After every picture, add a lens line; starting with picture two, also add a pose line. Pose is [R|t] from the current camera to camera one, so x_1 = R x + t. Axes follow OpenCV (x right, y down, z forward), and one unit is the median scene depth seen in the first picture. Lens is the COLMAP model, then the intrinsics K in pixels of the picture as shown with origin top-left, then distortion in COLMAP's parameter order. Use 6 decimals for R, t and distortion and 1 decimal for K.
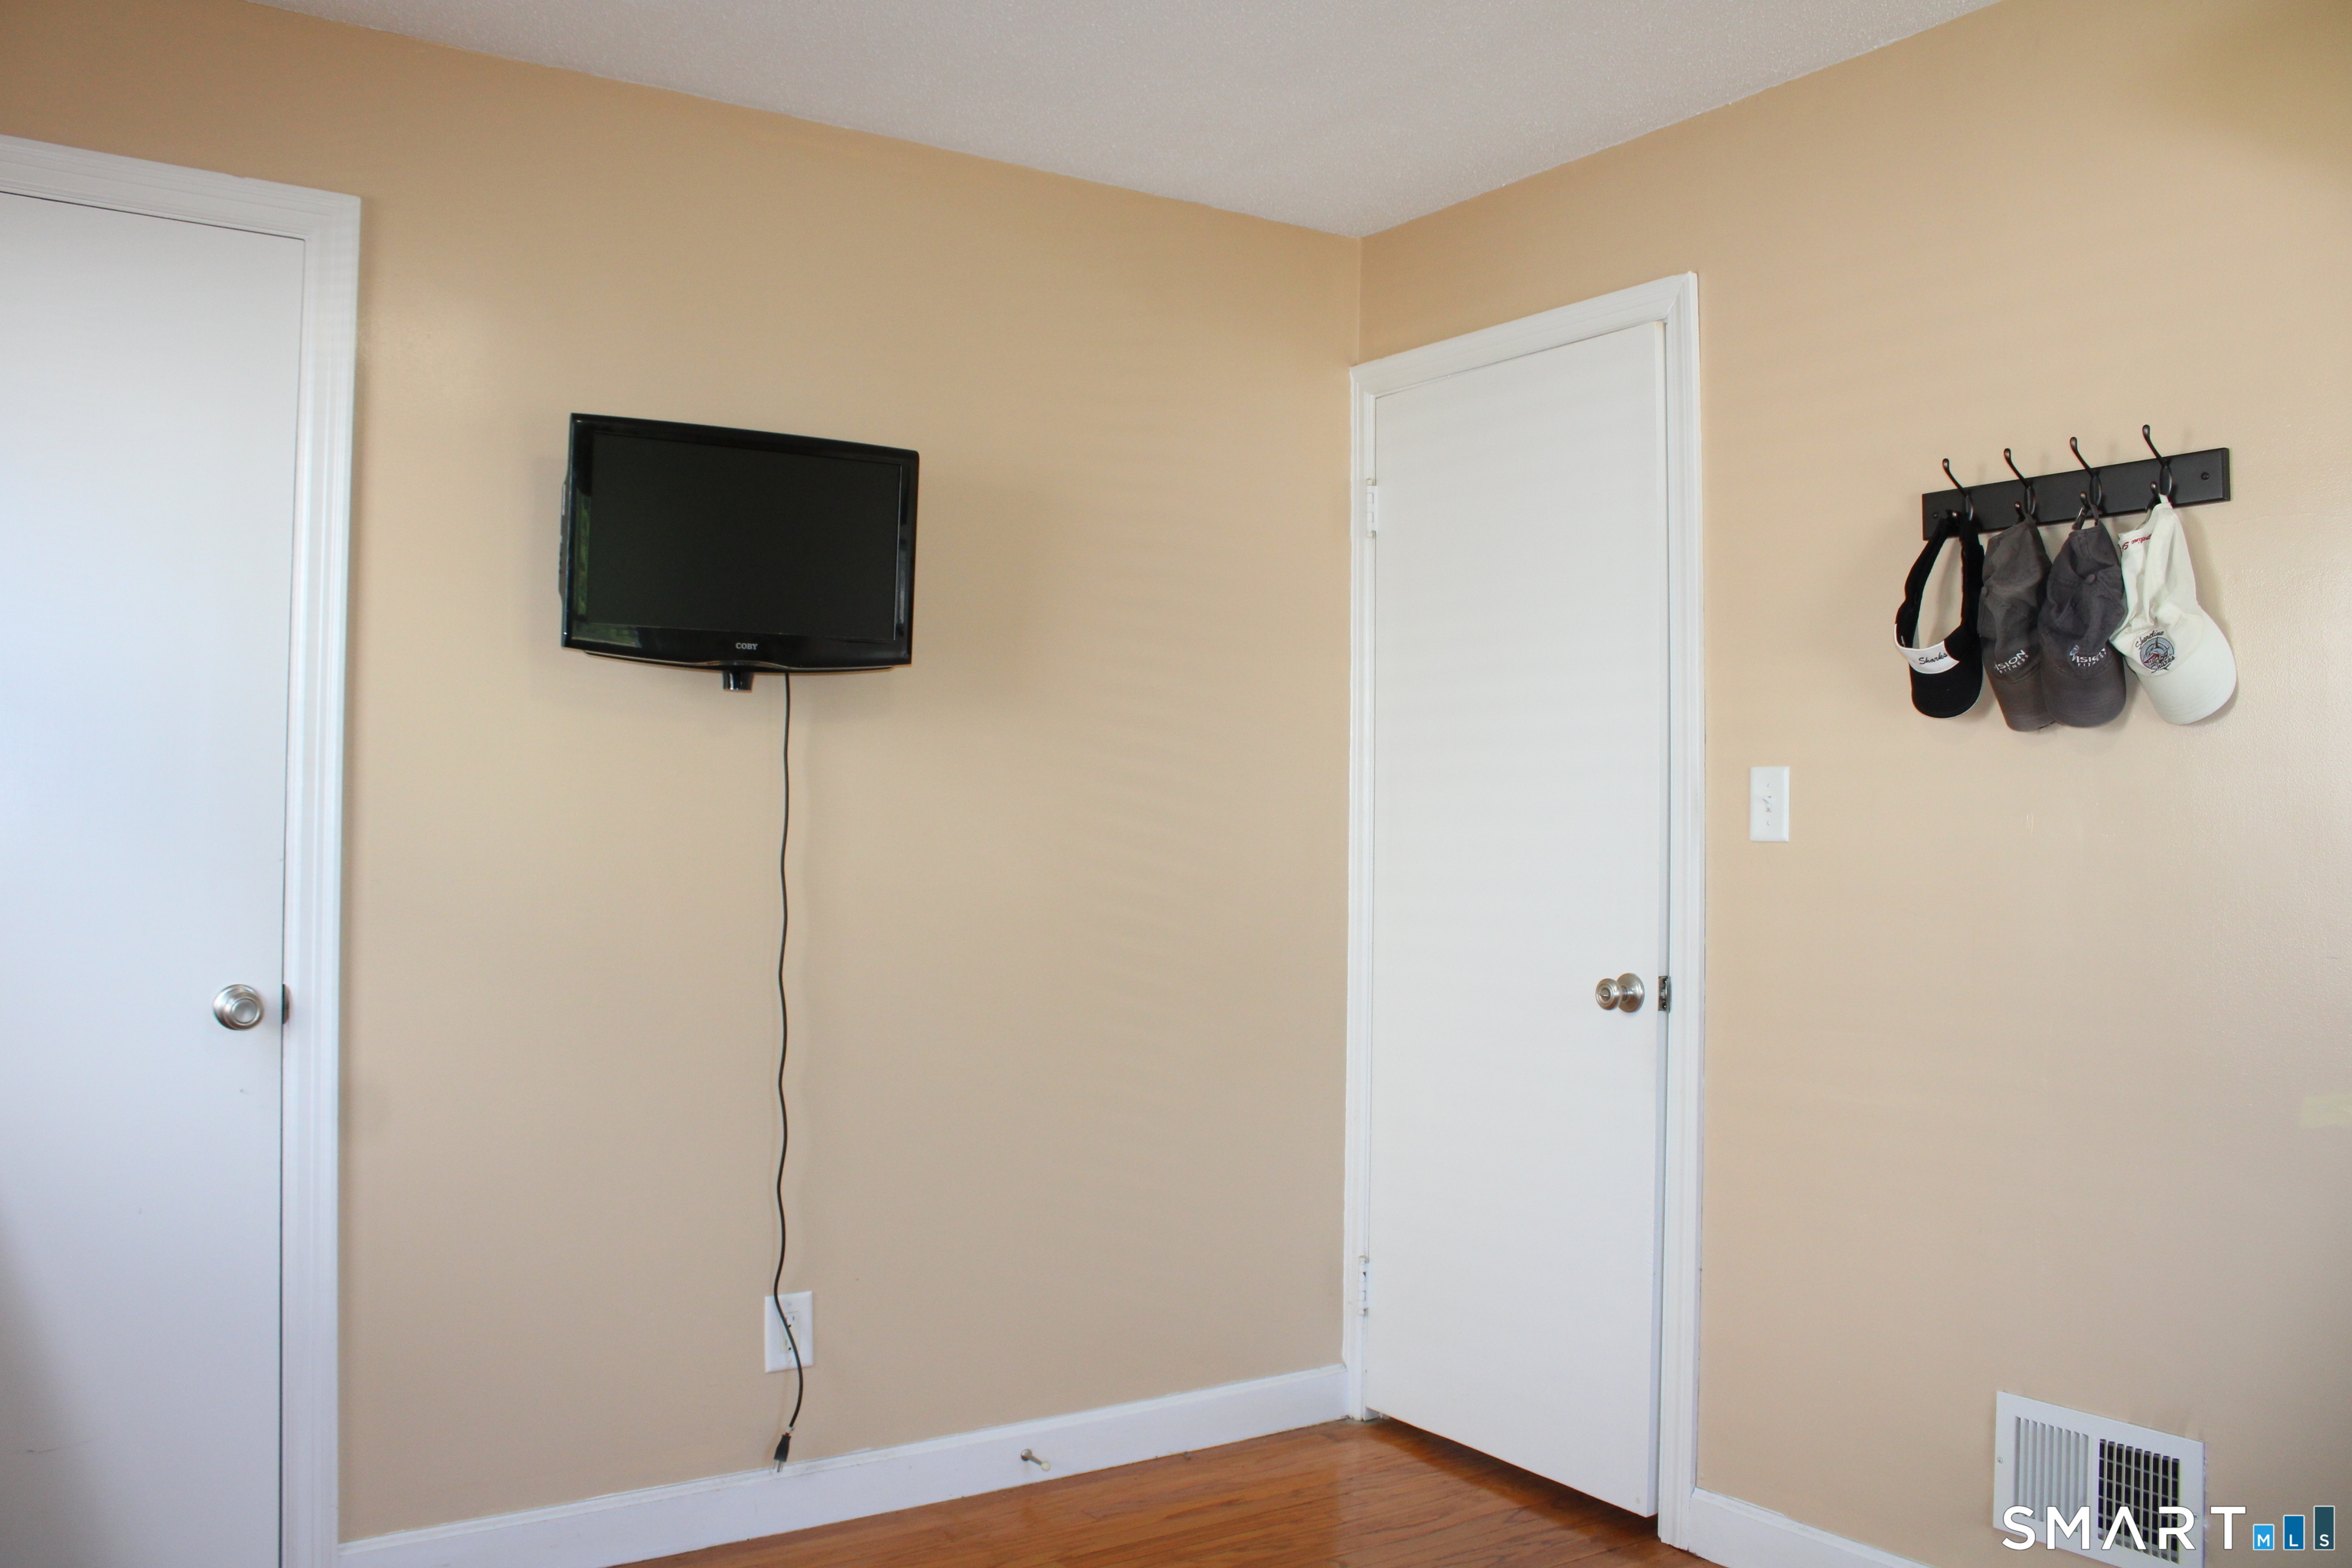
lens RADIAL K [[1972.3, 0, 1180.3], [0, 1972.3, 790.3], [0, 0, 1]] dist [-0.062399, 0.005024]
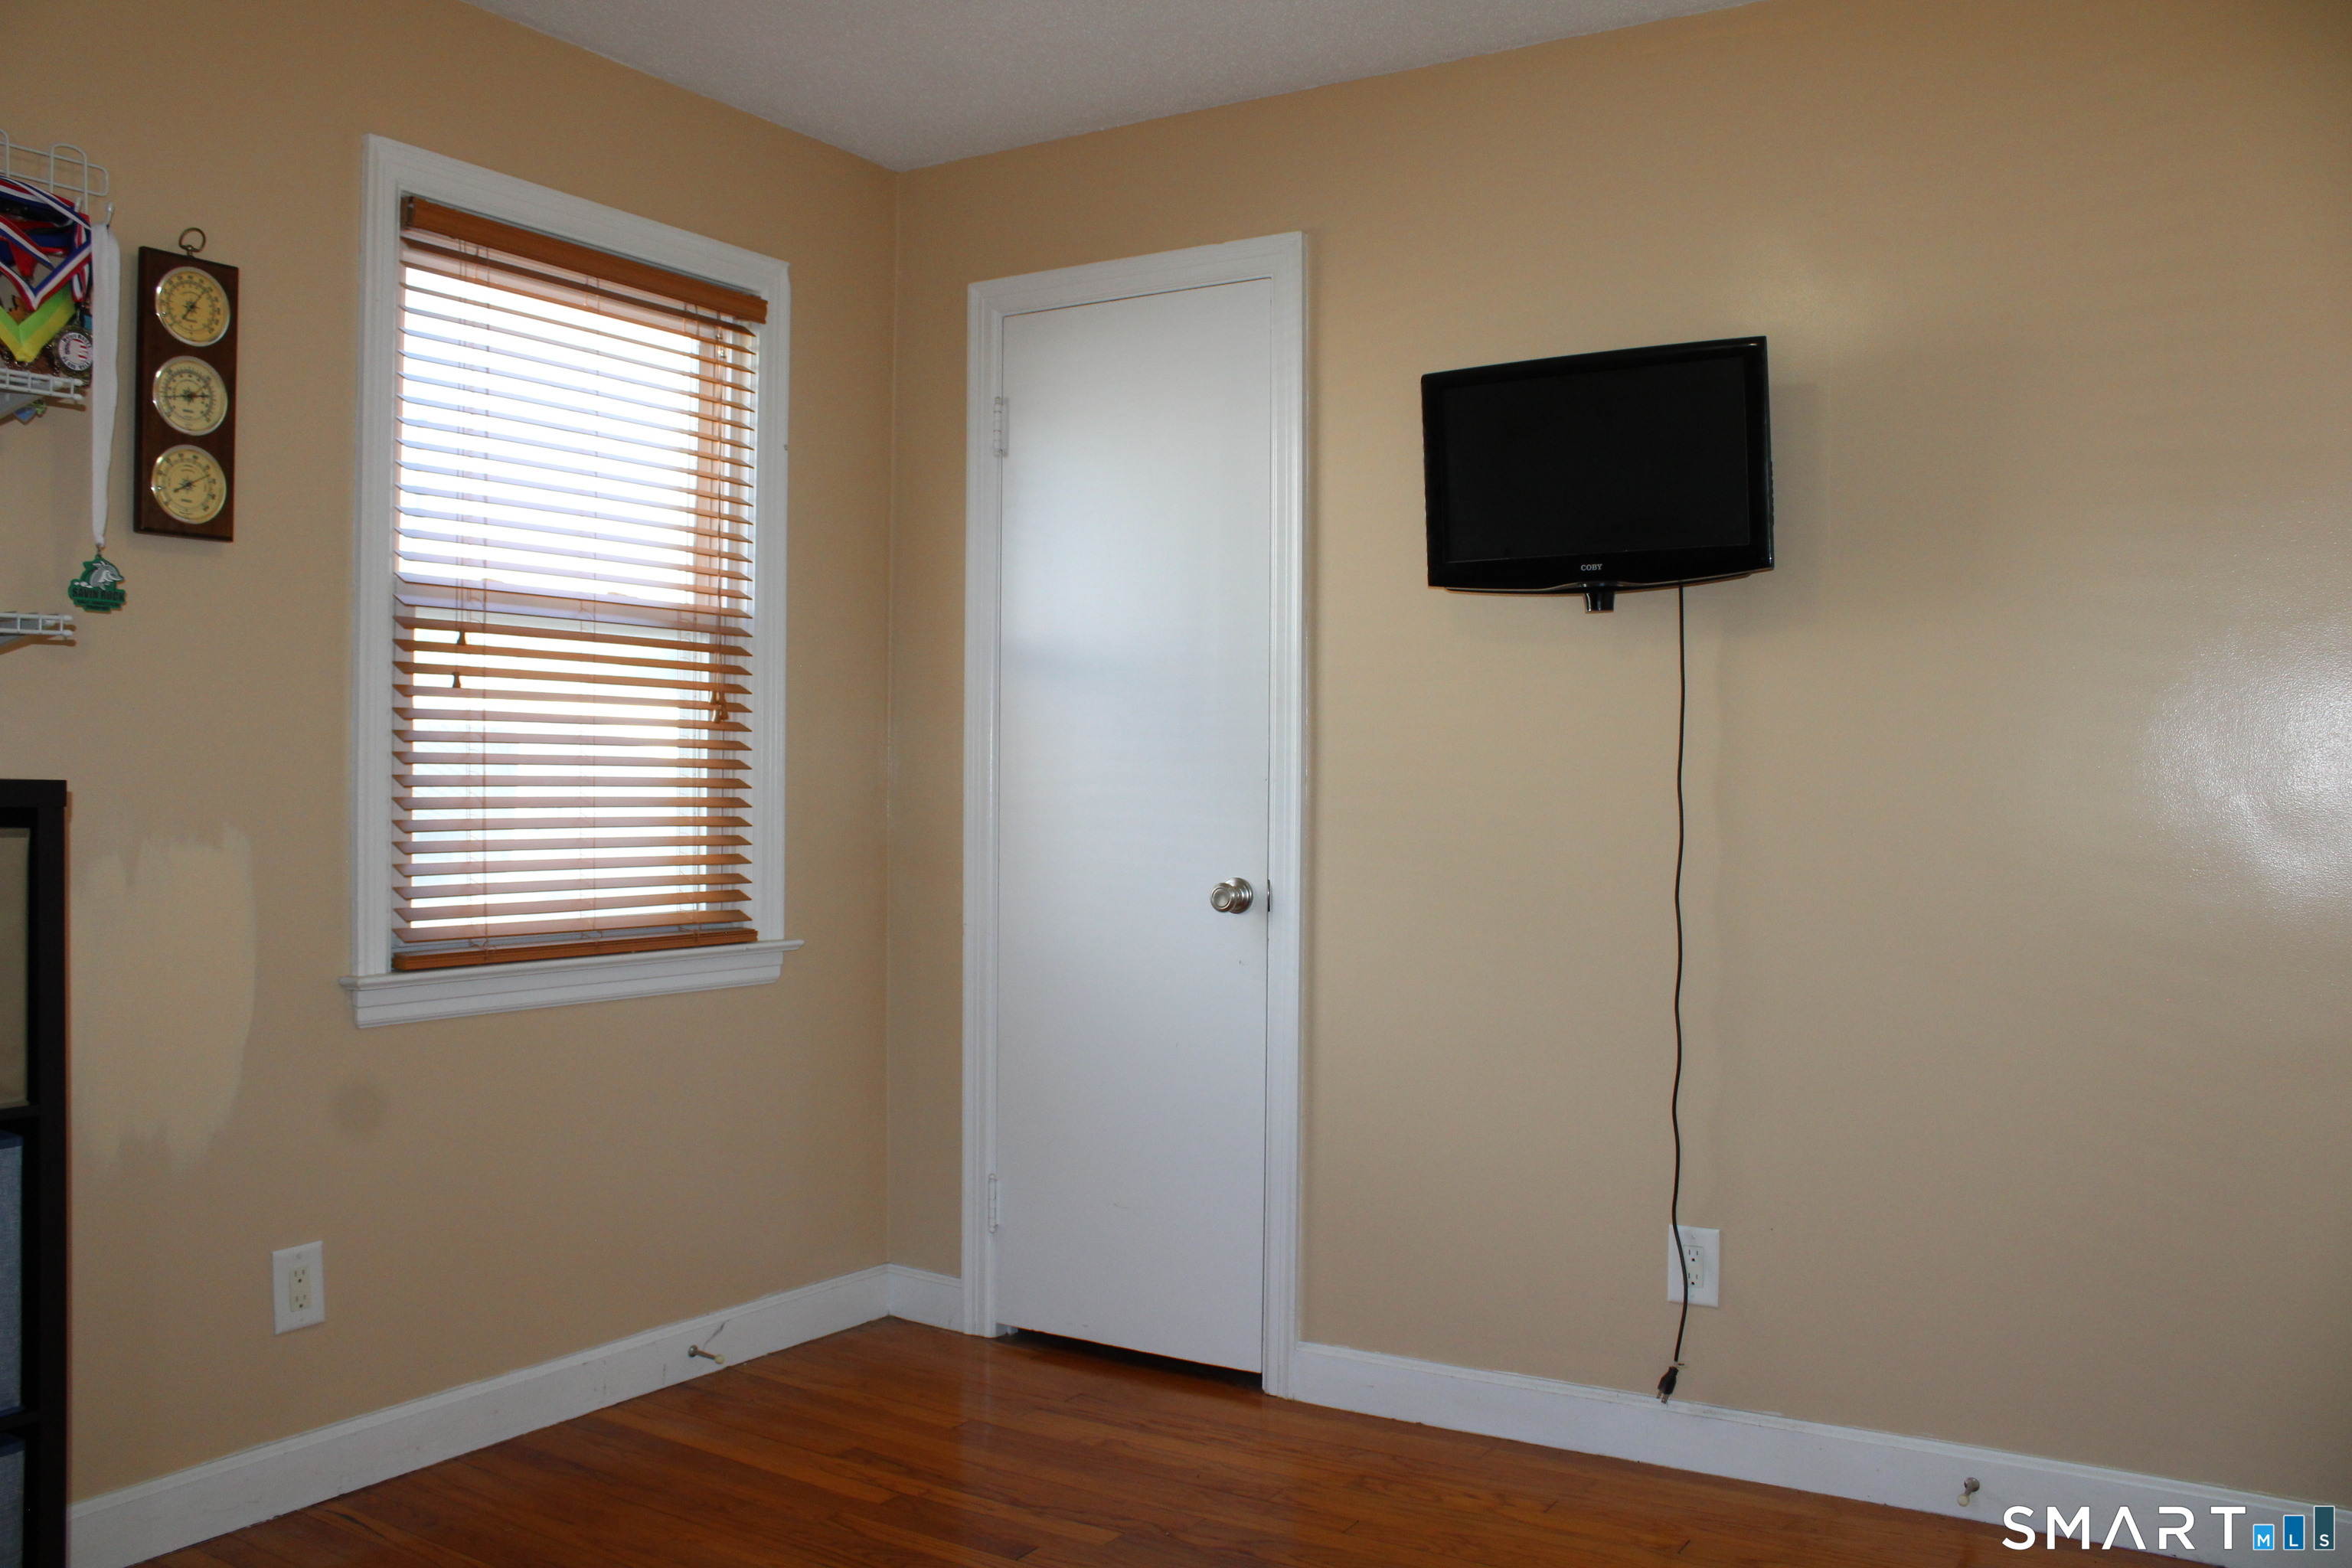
lens RADIAL K [[1972.3, 0, 1181.9], [0, 1972.3, 781.6], [0, 0, 1]] dist [-0.062399, 0.005024]
pose [[0.429100, -0.005324, -0.903241, 0.590739], [0.017374, 0.999846, 0.002360, 0.029965], [0.903090, -0.016705, 0.429127, 0.370674]]
